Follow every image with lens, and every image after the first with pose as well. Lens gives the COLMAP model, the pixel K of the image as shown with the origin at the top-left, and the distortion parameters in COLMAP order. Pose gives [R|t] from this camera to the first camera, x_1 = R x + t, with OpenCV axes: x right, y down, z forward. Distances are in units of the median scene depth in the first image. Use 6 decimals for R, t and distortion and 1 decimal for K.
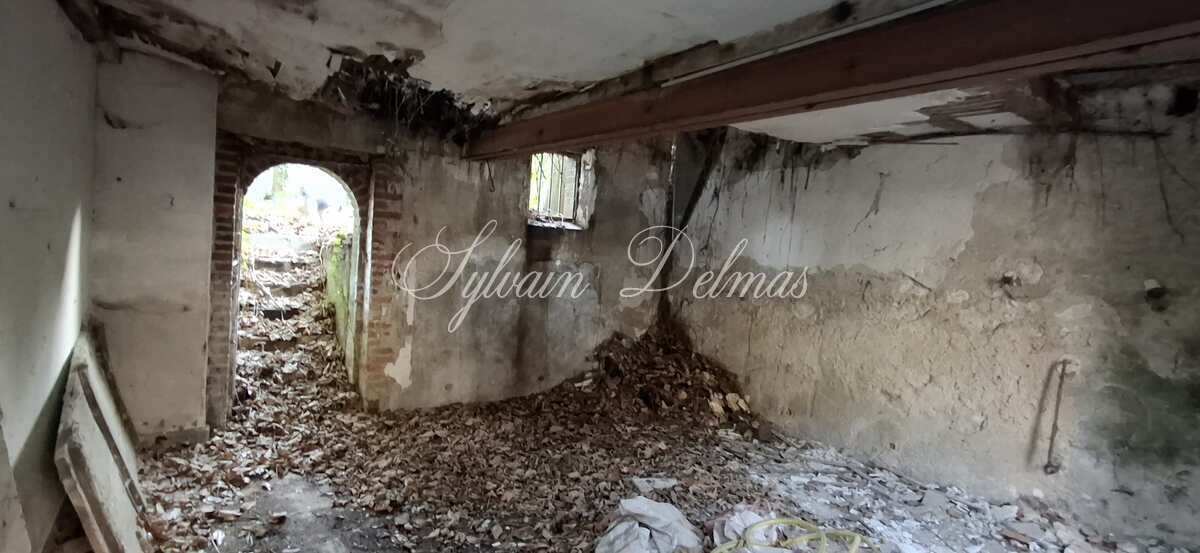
lens RADIAL K [[548.6, 0, 605.2], [0, 548.6, 281.1], [0, 0, 1]] dist [0.005222, 0.001102]
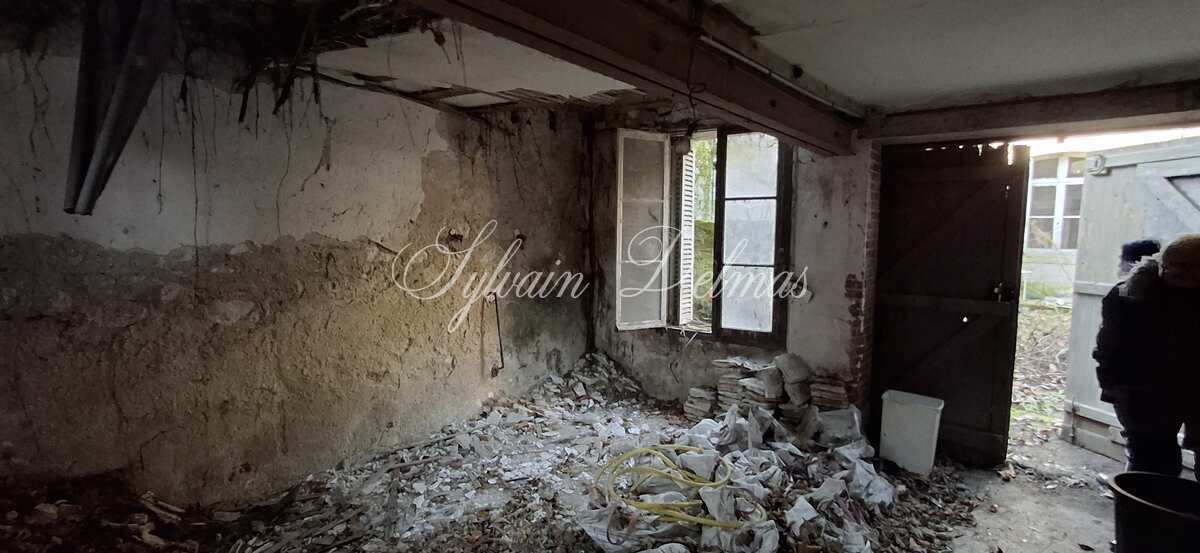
lens RADIAL K [[548.6, 0, 608.4], [0, 548.6, 275.9], [0, 0, 1]] dist [0.005222, 0.001102]
pose [[-0.257125, -0.165078, 0.952174, -0.423217], [0.029229, 0.983523, 0.178406, -0.105598], [-0.965936, 0.073704, -0.248063, 0.861006]]
